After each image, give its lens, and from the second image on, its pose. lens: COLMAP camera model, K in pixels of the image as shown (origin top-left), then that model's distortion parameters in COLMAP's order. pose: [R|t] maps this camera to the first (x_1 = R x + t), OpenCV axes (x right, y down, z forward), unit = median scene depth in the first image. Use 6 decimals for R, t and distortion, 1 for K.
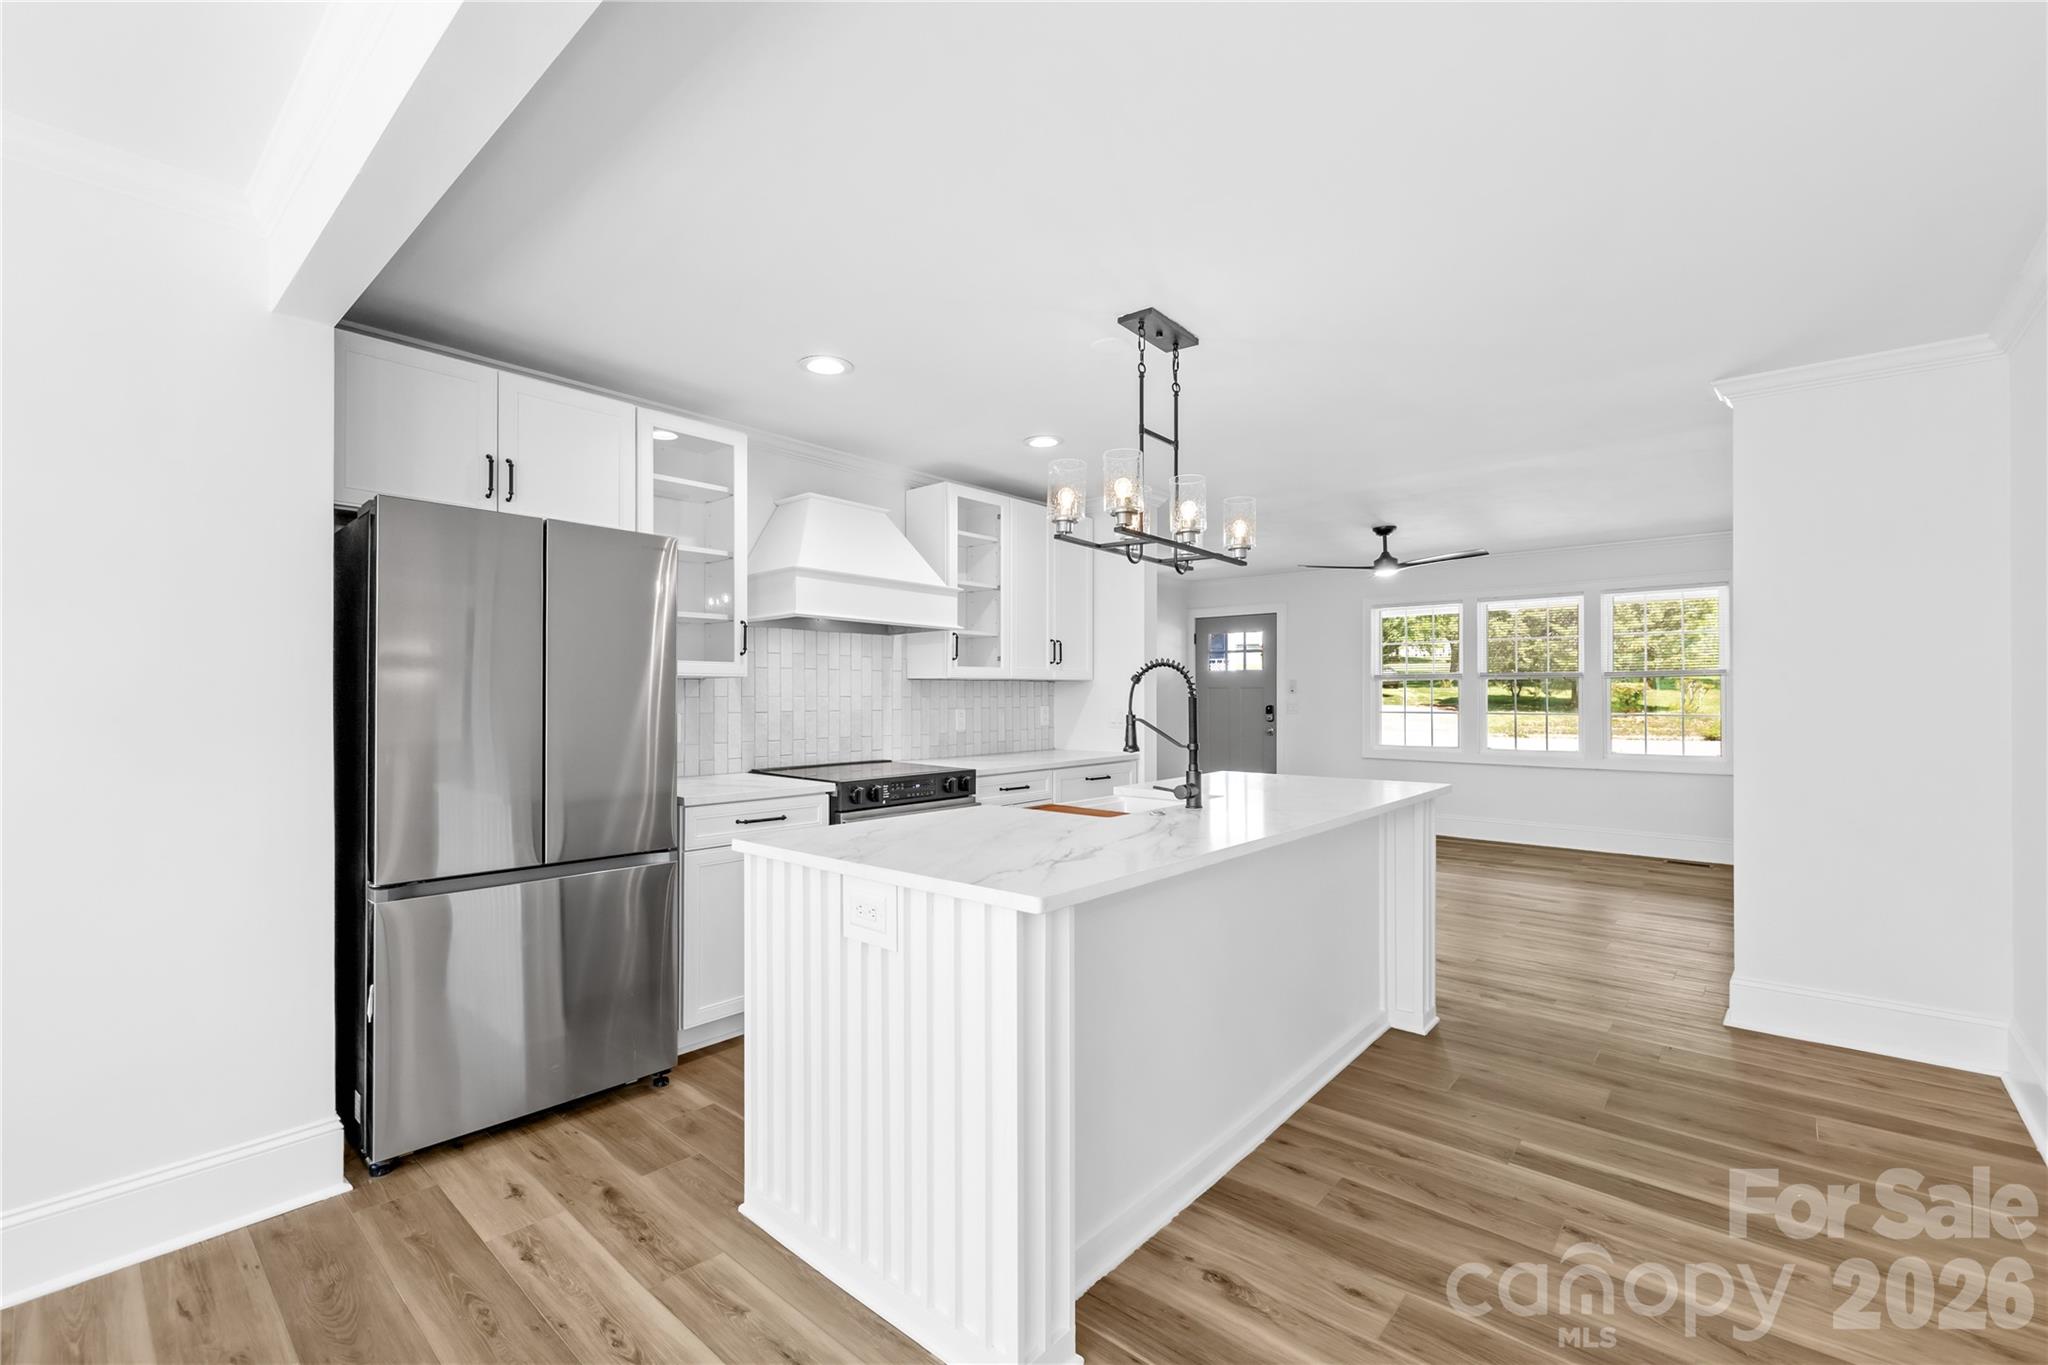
lens RADIAL K [[868.7, 0, 1017.4], [0, 868.7, 694.1], [0, 0, 1]] dist [-0.038909, -0.000029]
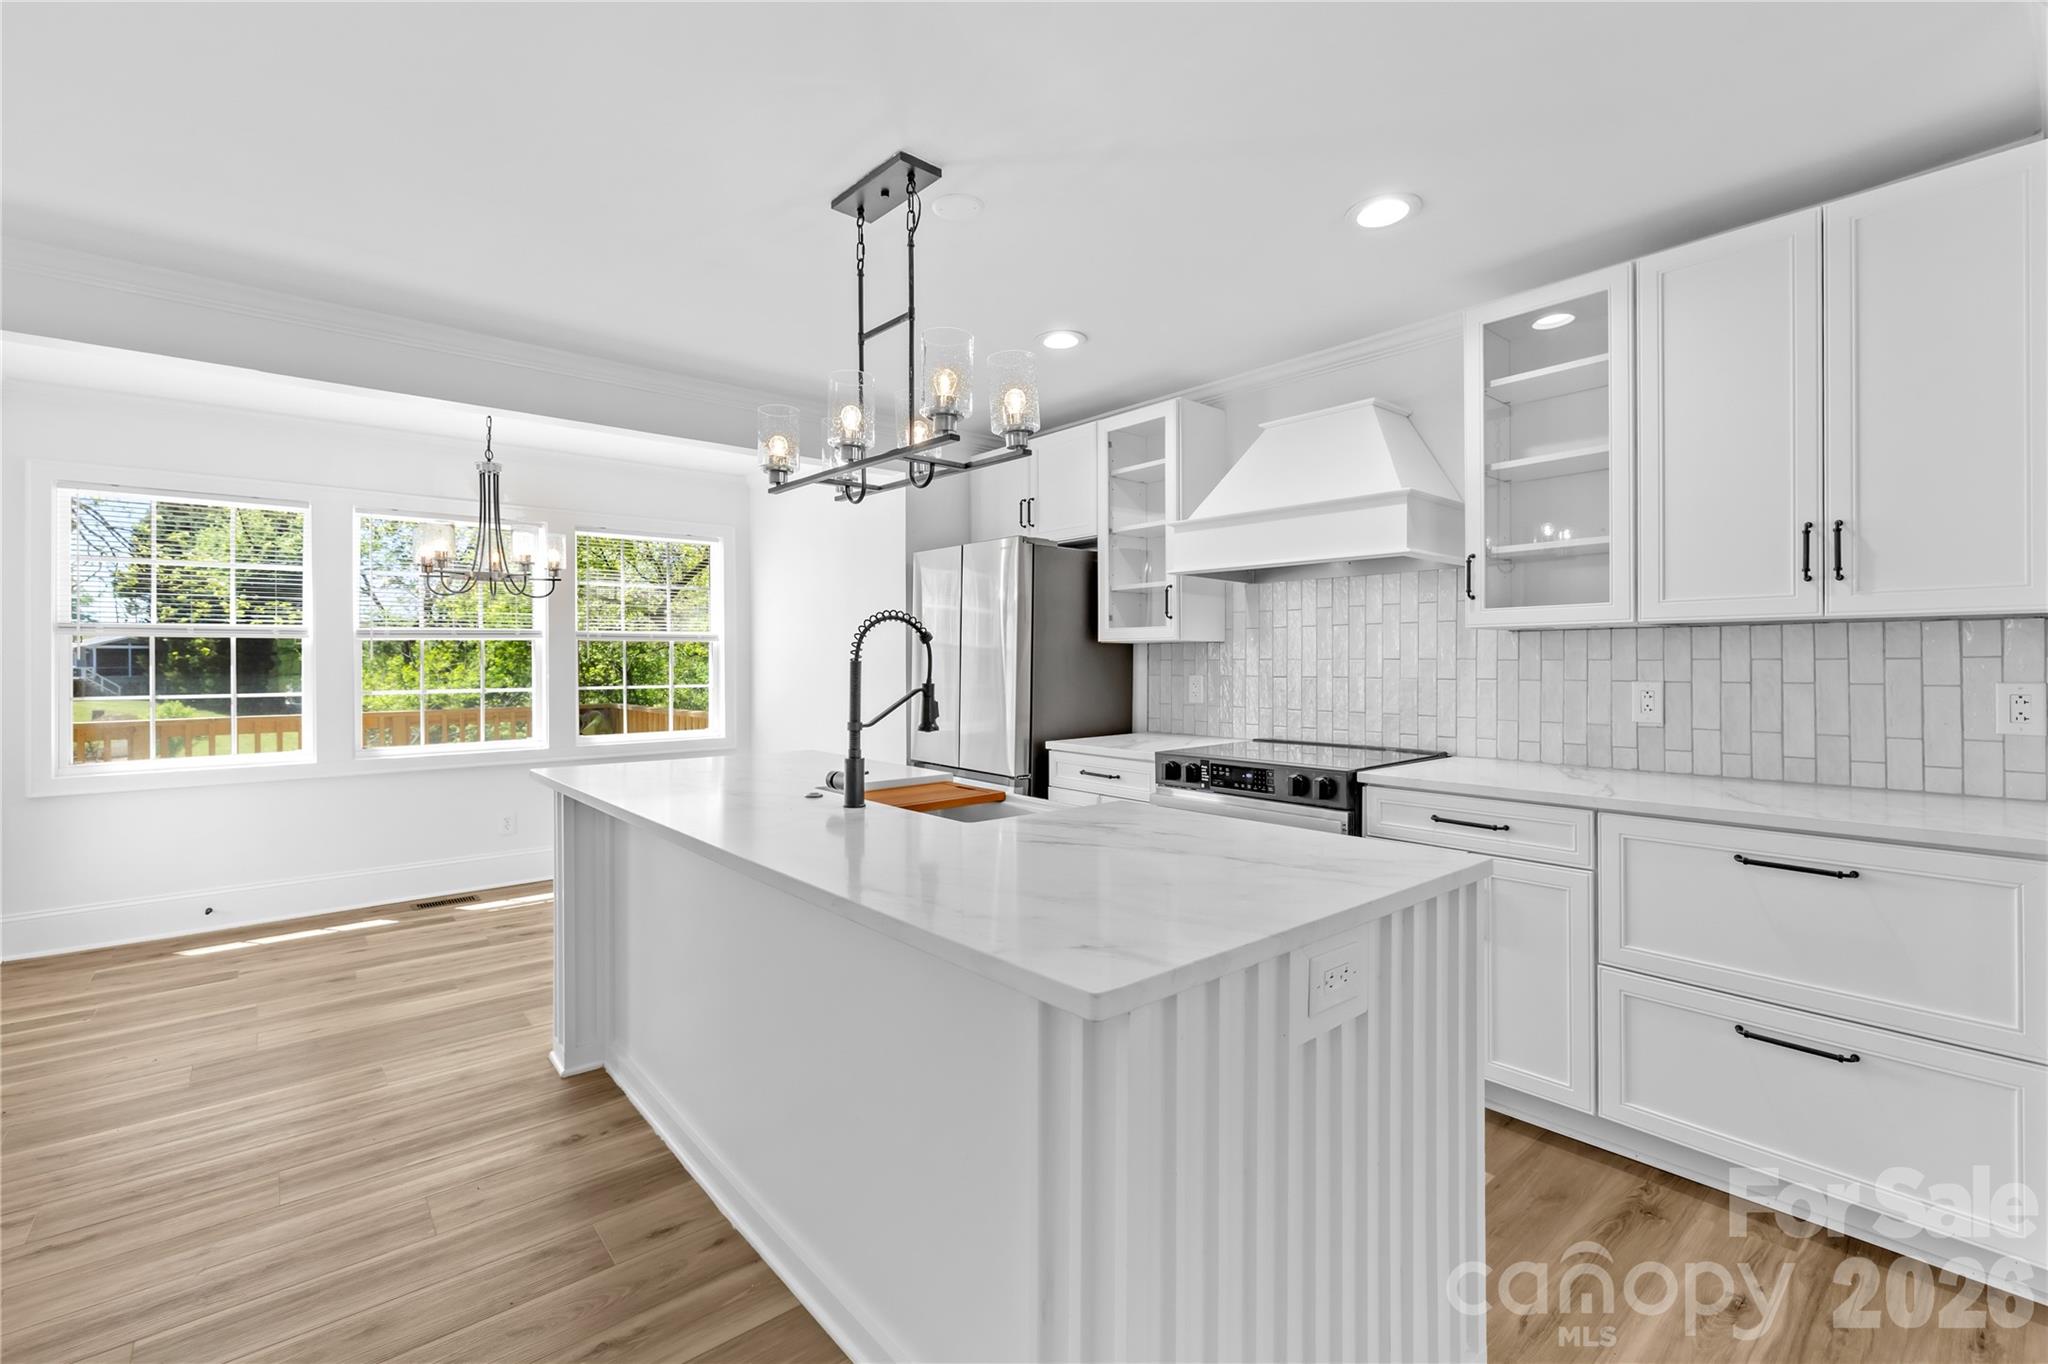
lens RADIAL K [[888.9, 0, 1021.2], [0, 888.9, 660.2], [0, 0, 1]] dist [-0.020819, -0.000075]
pose [[-0.142224, 0.000625, -0.989834, 0.865022], [0.002581, 0.999997, 0.000261, 0.003885], [0.989831, -0.002518, -0.142225, 1.137849]]
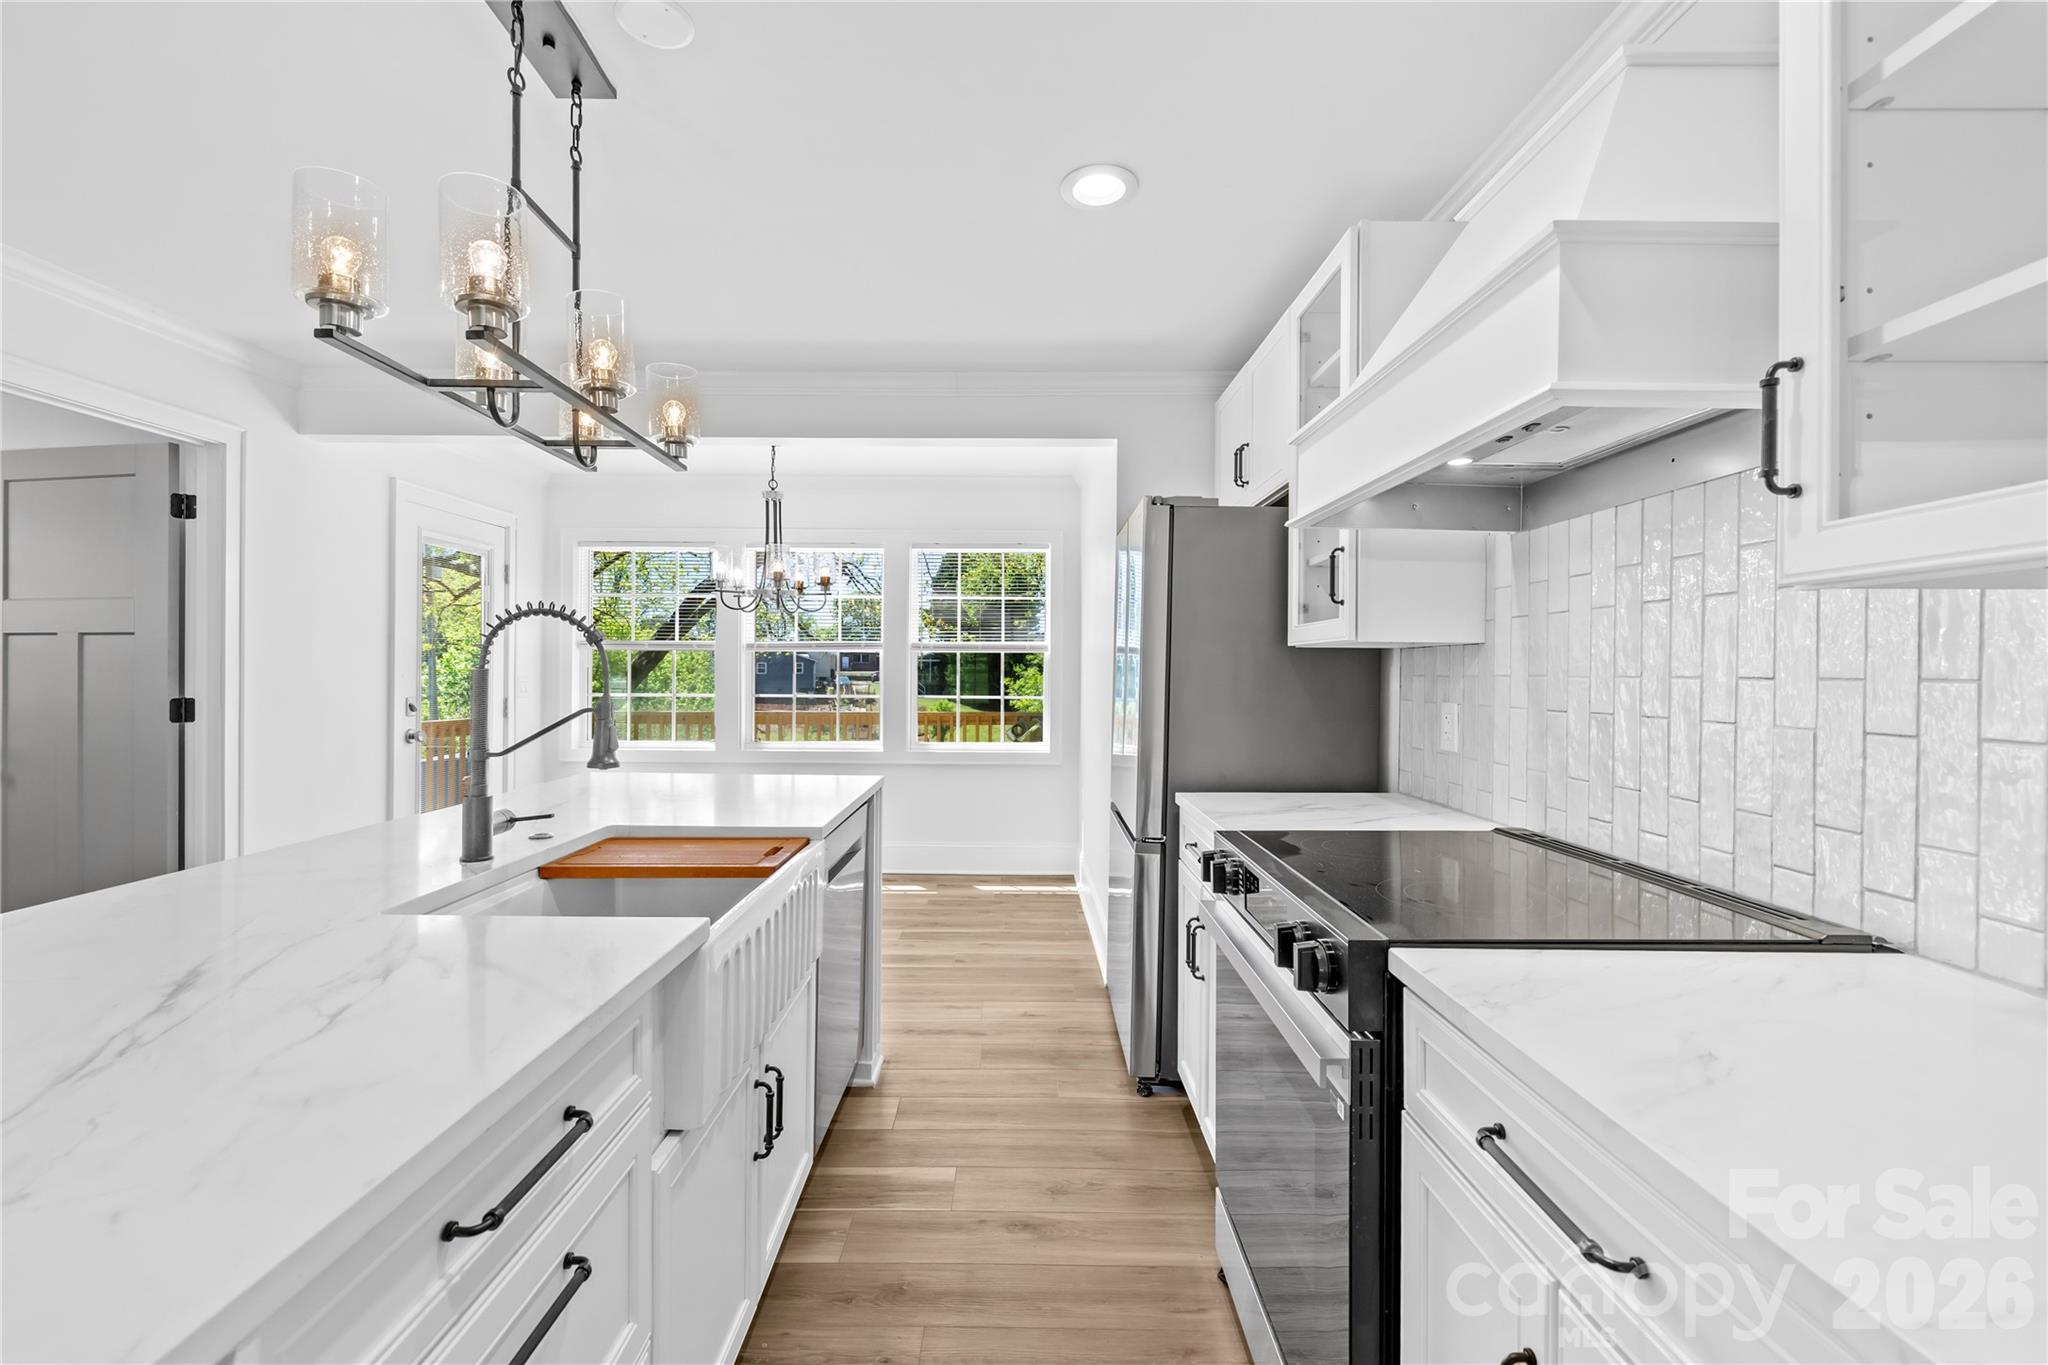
lens RADIAL K [[862.8, 0, 1021.7], [0, 862.8, 672.8], [0, 0, 1]] dist [-0.001180, 0.000098]
pose [[-0.755364, -0.003803, -0.655294, 0.278921], [-0.006618, 0.999976, 0.001824, 0.003209], [0.655272, 0.005715, -0.755371, 1.520809]]
